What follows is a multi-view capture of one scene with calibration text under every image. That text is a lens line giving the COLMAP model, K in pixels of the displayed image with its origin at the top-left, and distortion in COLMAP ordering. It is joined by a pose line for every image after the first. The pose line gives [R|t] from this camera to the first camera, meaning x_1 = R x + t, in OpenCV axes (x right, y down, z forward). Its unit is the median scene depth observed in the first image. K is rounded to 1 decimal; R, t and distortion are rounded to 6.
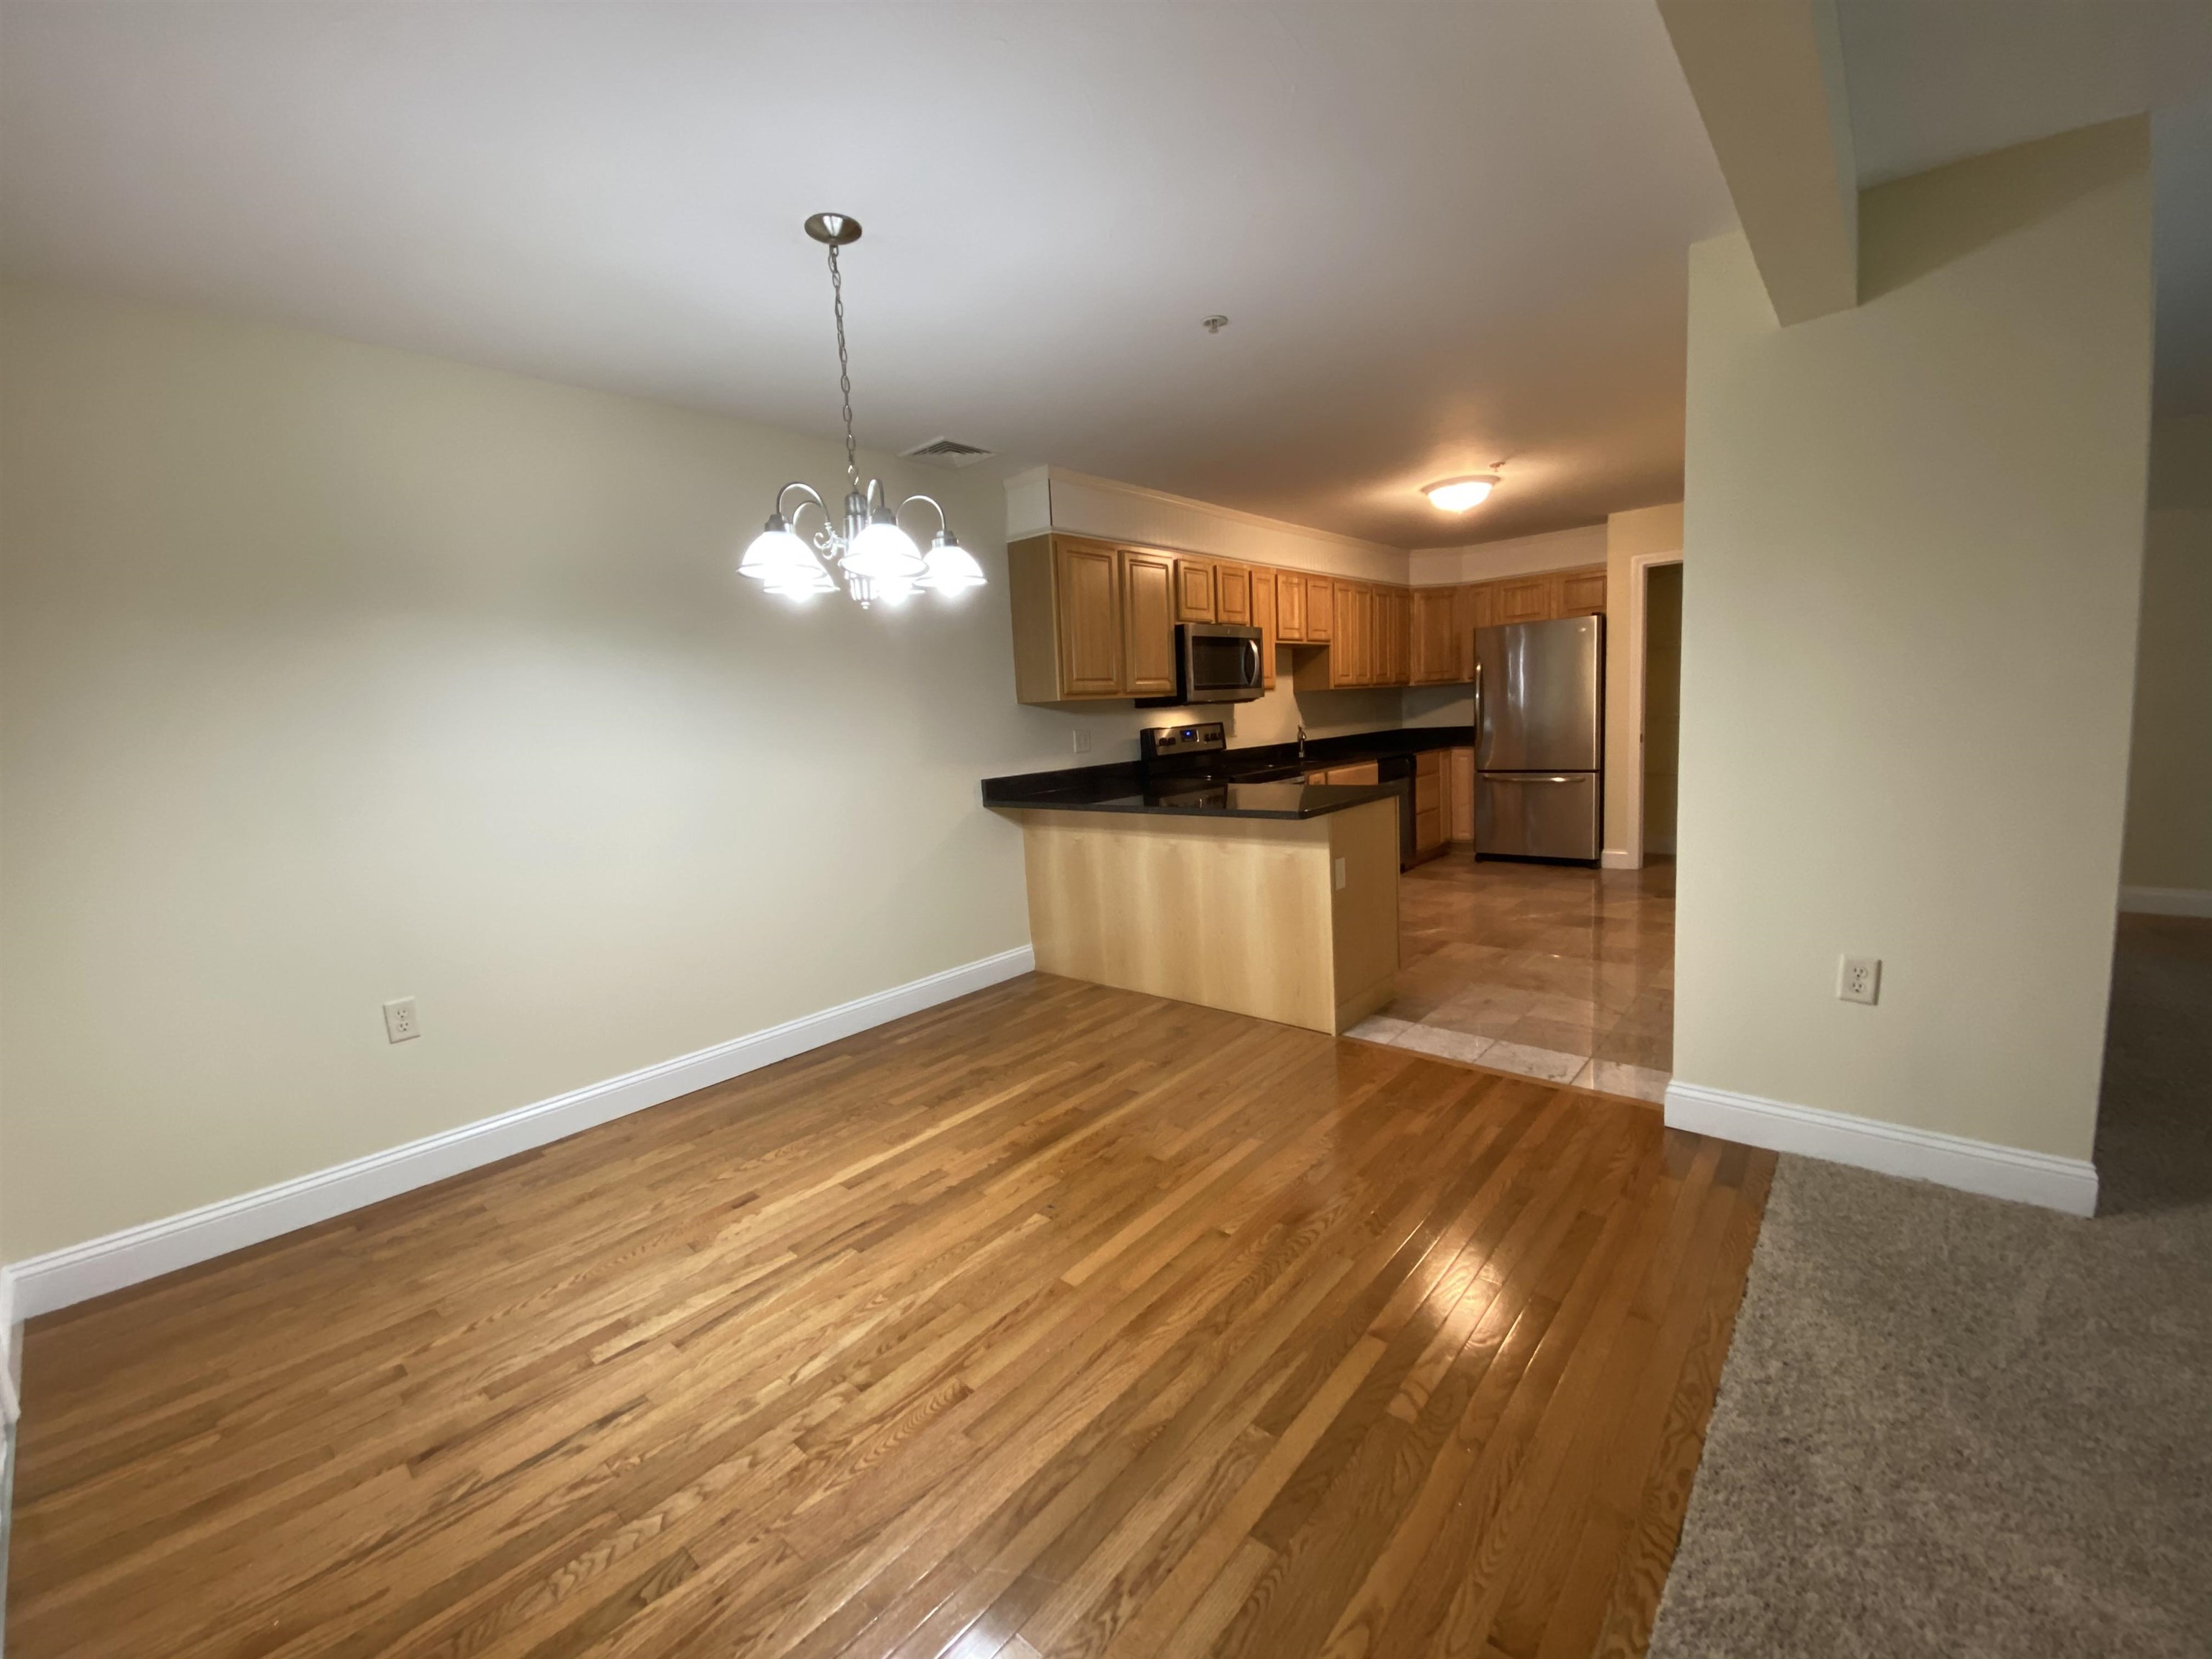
lens RADIAL K [[889.3, 0, 1094.2], [0, 889.3, 821.2], [0, 0, 1]] dist [0.029809, -0.027187]
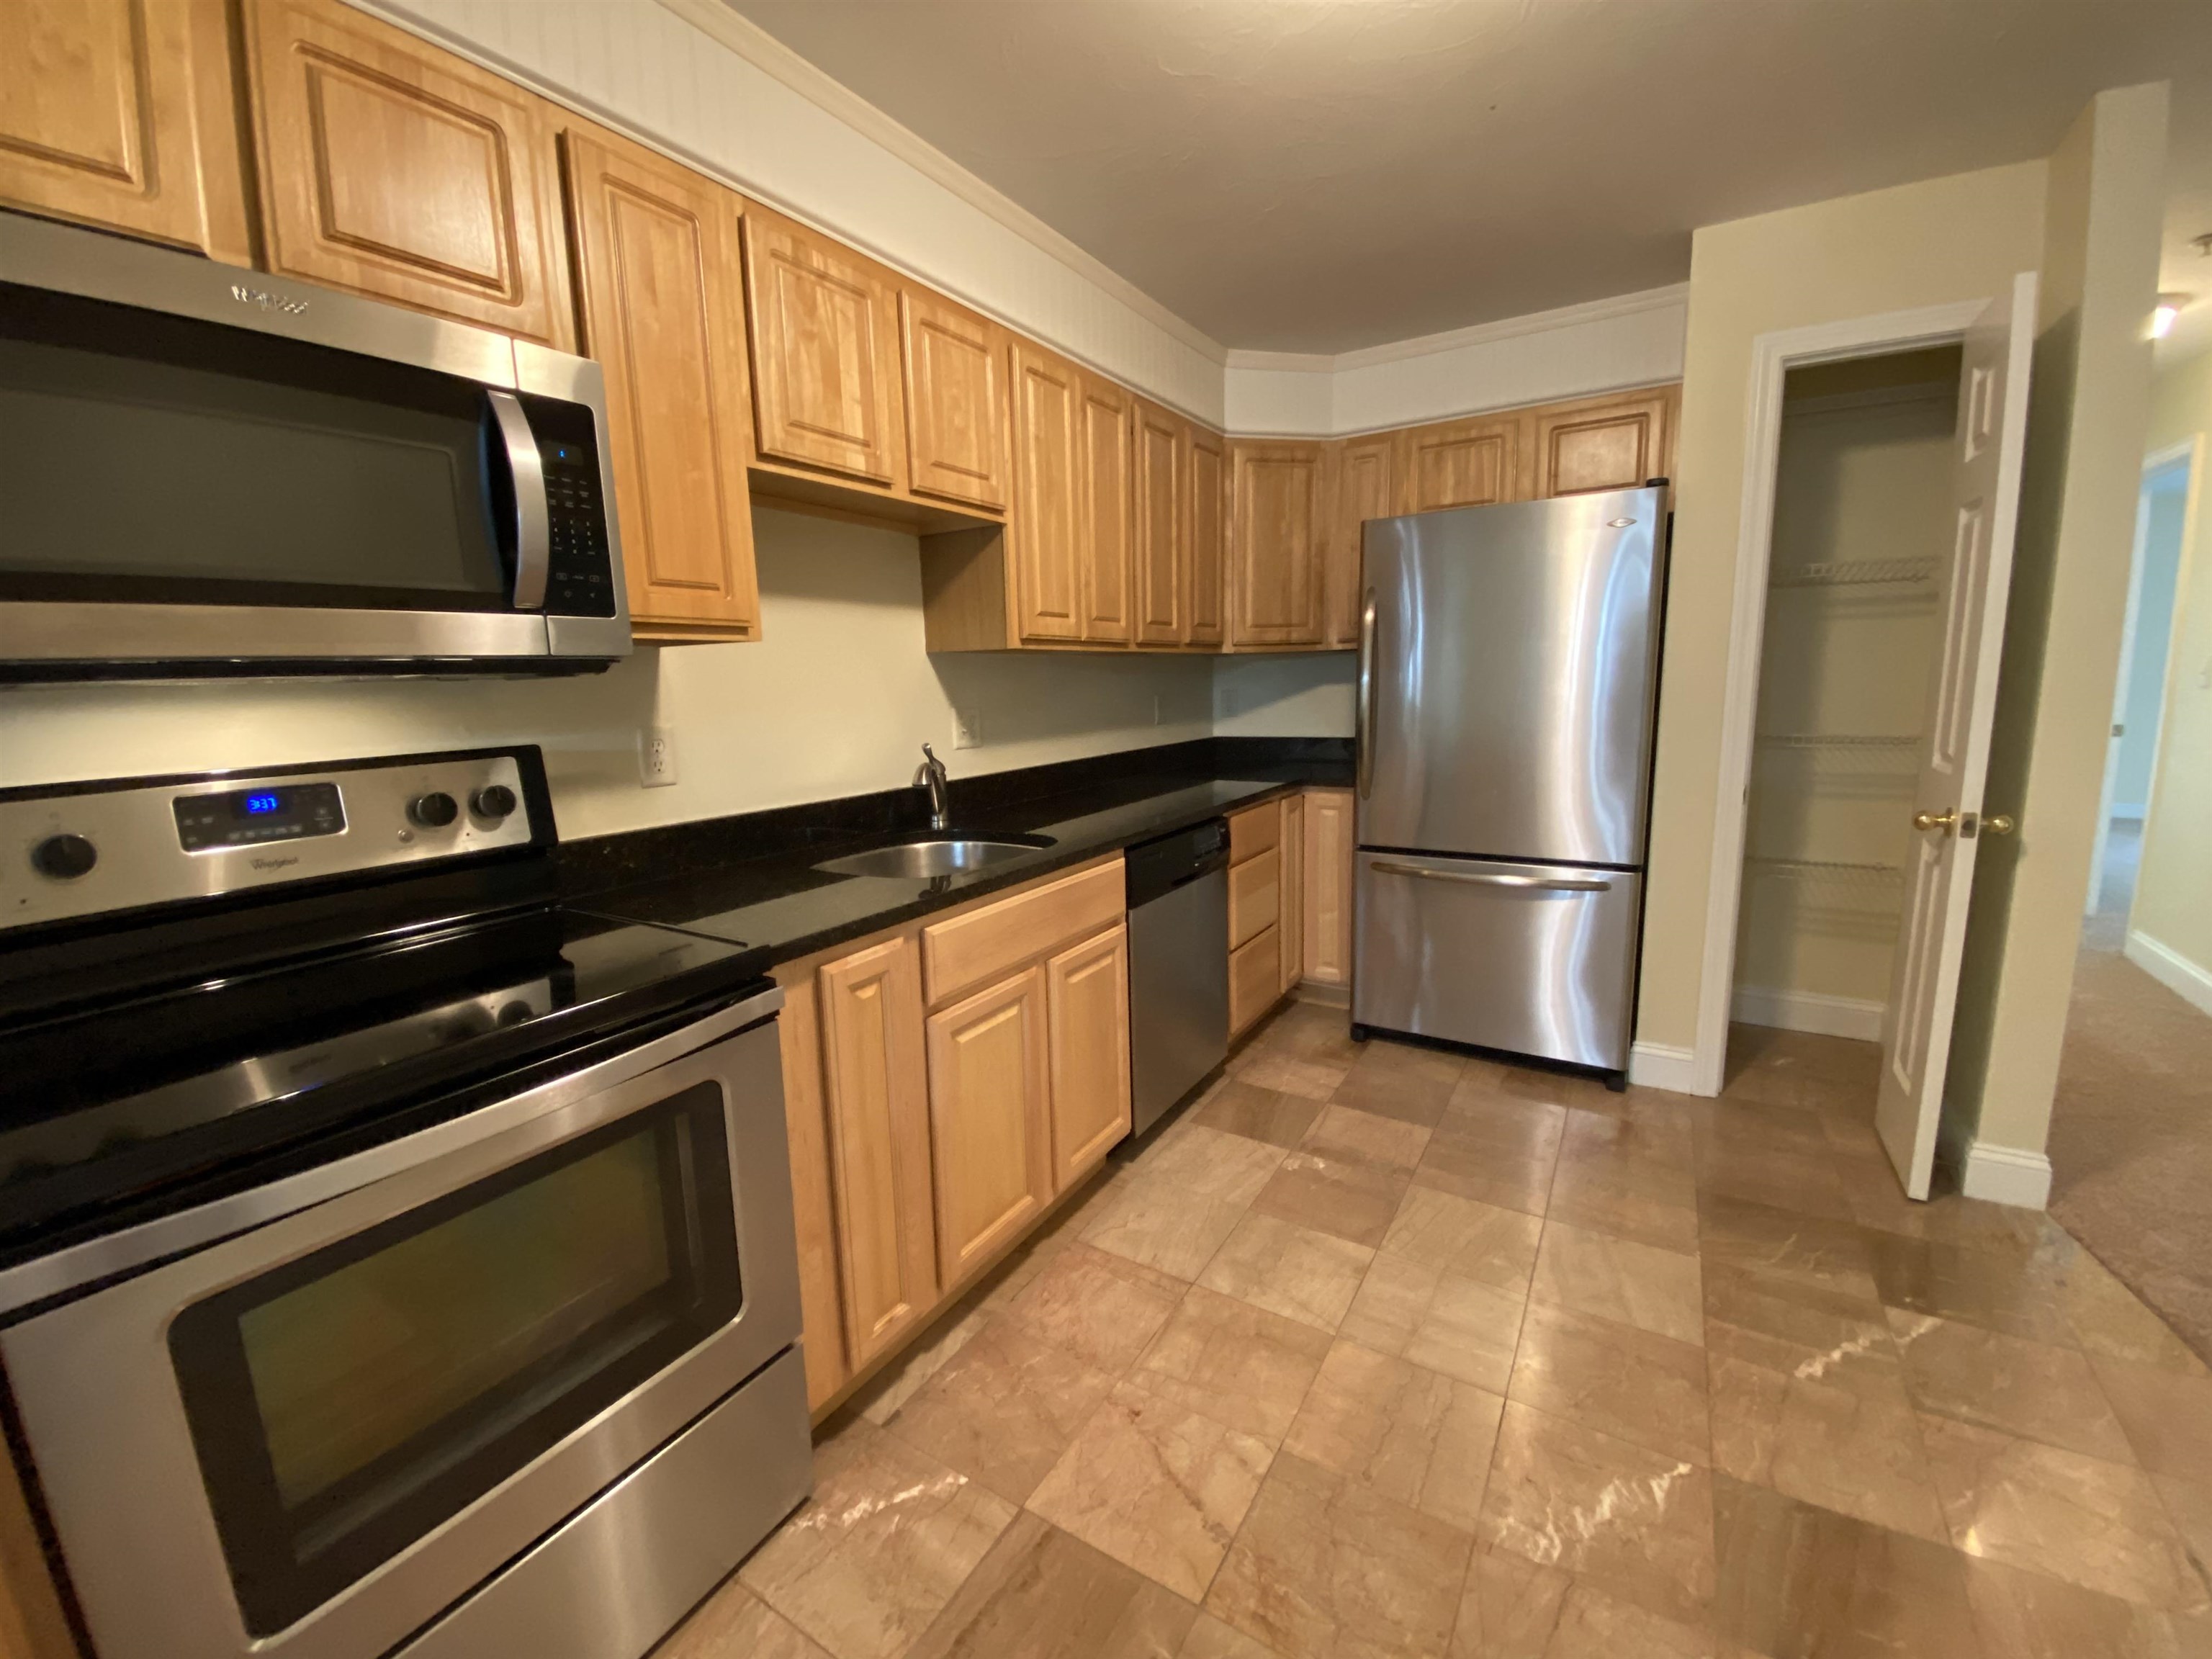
lens RADIAL K [[894.7, 0, 1096.4], [0, 894.7, 820.4], [0, 0, 1]] dist [0.019681, -0.020682]
pose [[0.984868, 0.003032, 0.173281, 0.503907], [-0.008260, 0.999532, 0.029455, -0.186470], [-0.173111, -0.030441, 0.984432, 1.332089]]
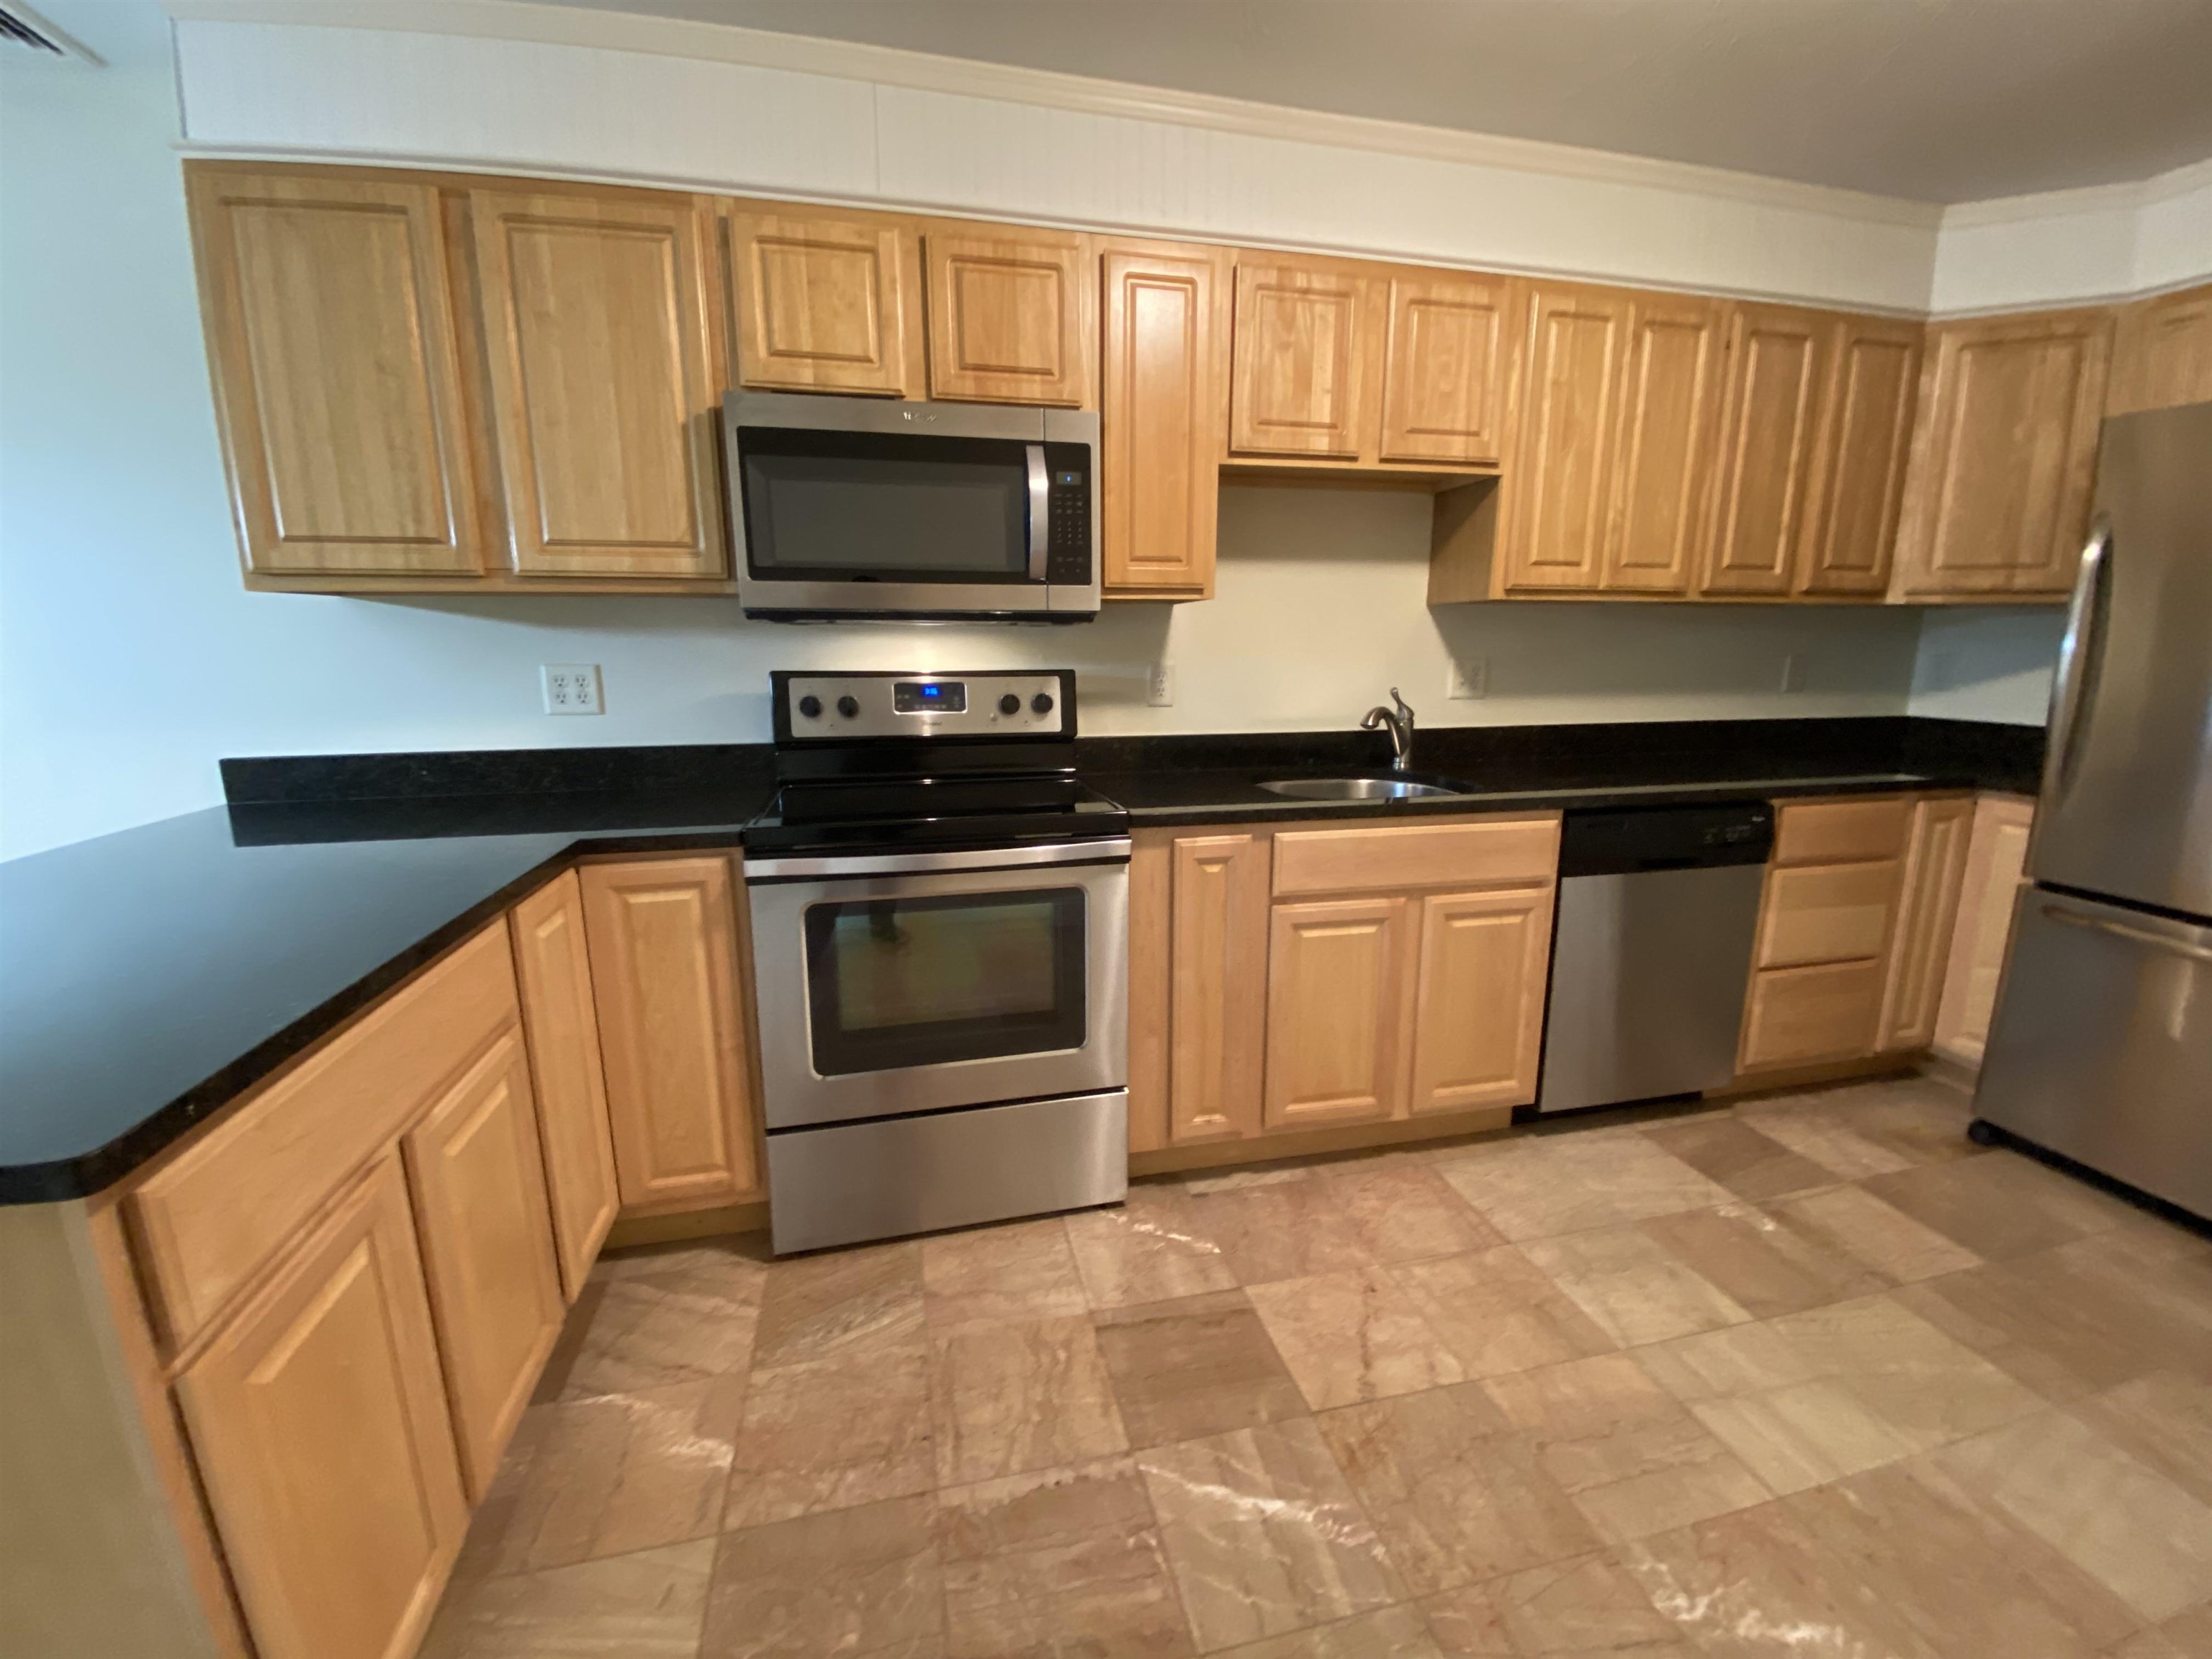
lens RADIAL K [[894.7, 0, 1096.4], [0, 894.7, 820.4], [0, 0, 1]] dist [0.019681, -0.020682]
pose [[0.815559, 0.166065, -0.554334, 0.753529], [-0.112983, 0.985198, 0.128916, -0.184251], [0.567537, -0.042508, 0.822250, 1.257252]]
